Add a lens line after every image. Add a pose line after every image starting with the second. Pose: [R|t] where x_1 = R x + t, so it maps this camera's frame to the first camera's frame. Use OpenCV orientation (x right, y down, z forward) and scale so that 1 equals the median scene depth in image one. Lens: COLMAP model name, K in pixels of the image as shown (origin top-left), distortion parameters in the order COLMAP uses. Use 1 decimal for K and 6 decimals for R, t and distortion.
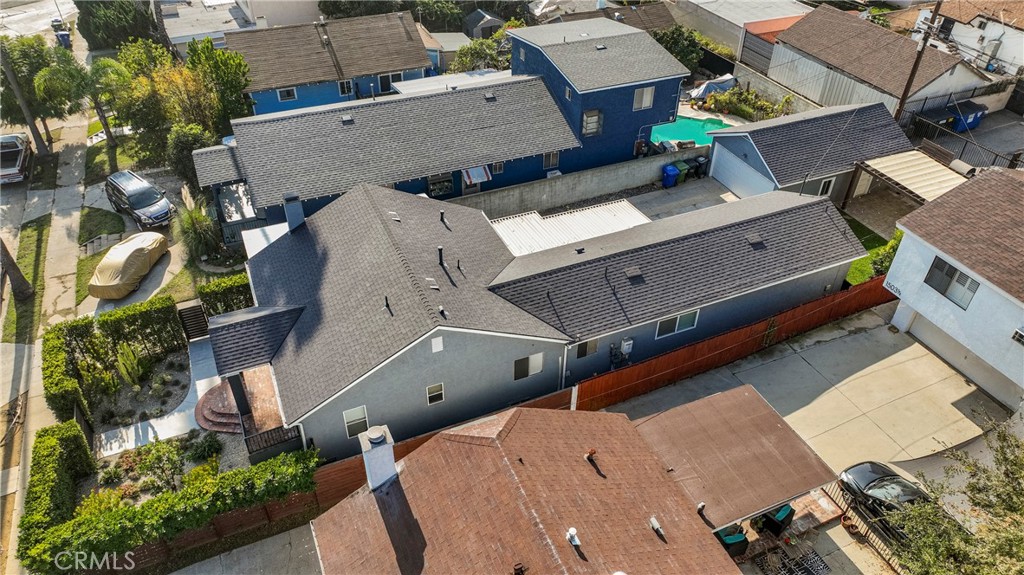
lens RADIAL K [[718.2, 0, 512.0], [0, 718.2, 287.5], [0, 0, 1]] dist [0.004893, 0.004071]
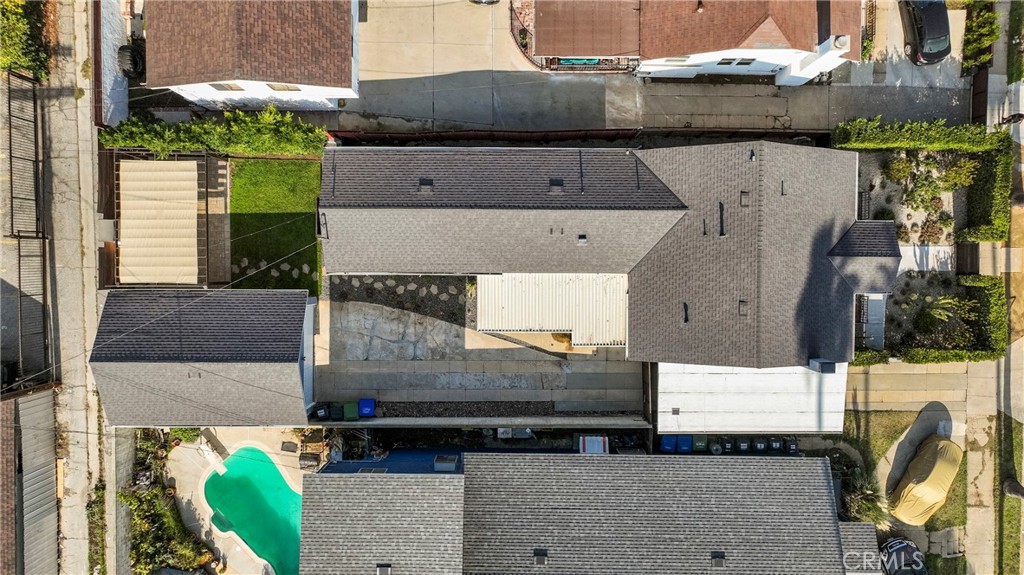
lens RADIAL K [[718.2, 0, 512.0], [0, 718.2, 287.5], [0, 0, 1]] dist [0.004893, 0.004071]
pose [[-0.915194, -0.402315, -0.023733, 0.192410], [0.240892, -0.593297, 0.768095, -0.980787], [-0.323097, 0.697239, 0.639896, 0.388013]]
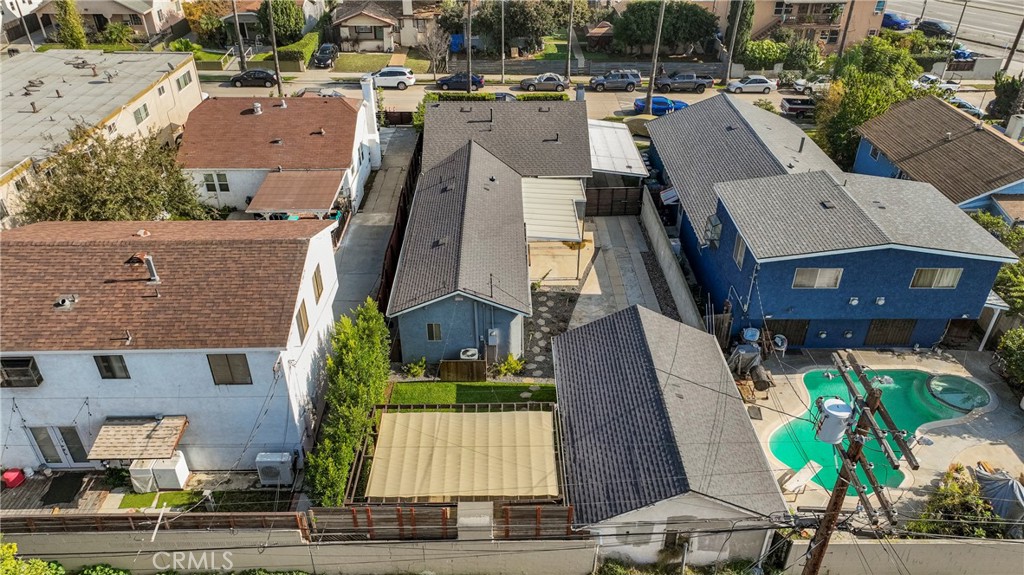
lens RADIAL K [[718.2, 0, 512.0], [0, 718.2, 287.5], [0, 0, 1]] dist [0.004893, 0.004071]
pose [[-0.388305, 0.479768, -0.786792, 1.210392], [-0.582752, 0.533558, 0.612957, -0.775769], [0.713876, 0.696519, 0.072403, 1.077217]]
